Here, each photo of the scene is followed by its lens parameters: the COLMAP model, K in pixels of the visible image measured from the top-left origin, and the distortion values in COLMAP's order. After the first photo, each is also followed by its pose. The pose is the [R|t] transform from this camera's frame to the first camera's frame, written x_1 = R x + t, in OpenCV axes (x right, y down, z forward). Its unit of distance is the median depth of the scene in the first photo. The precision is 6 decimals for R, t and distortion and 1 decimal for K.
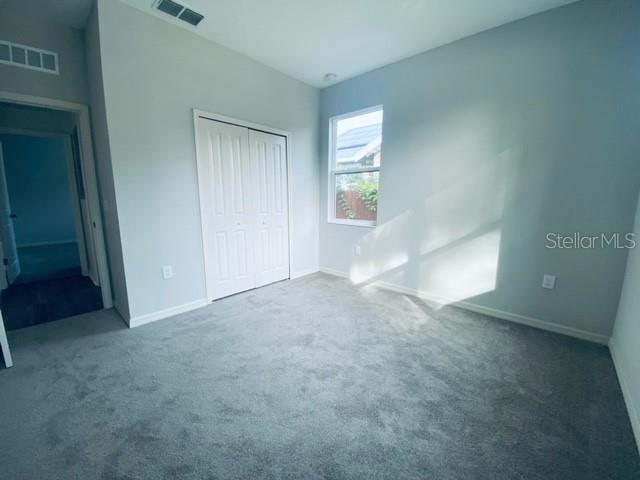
lens RADIAL K [[259.5, 0, 319.0], [0, 259.5, 239.6], [0, 0, 1]] dist [0.021006, -0.019769]
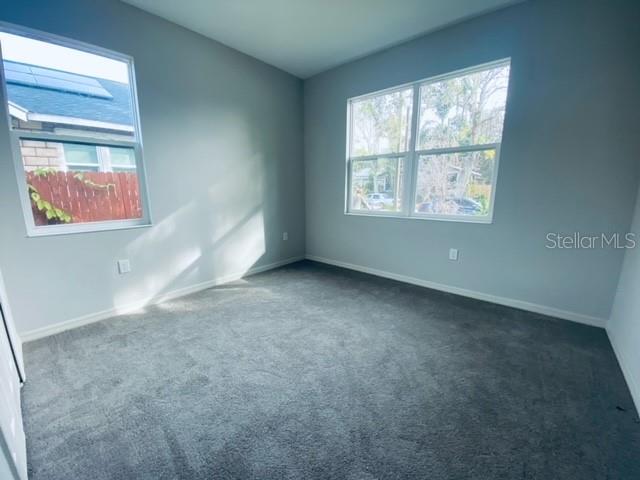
lens RADIAL K [[259.5, 0, 319.0], [0, 259.5, 239.6], [0, 0, 1]] dist [0.021006, -0.019769]
pose [[-0.039490, -0.198675, 0.979269, -0.633850], [0.159698, 0.966181, 0.202460, -0.100994], [-0.986376, 0.164383, -0.006427, 0.625836]]
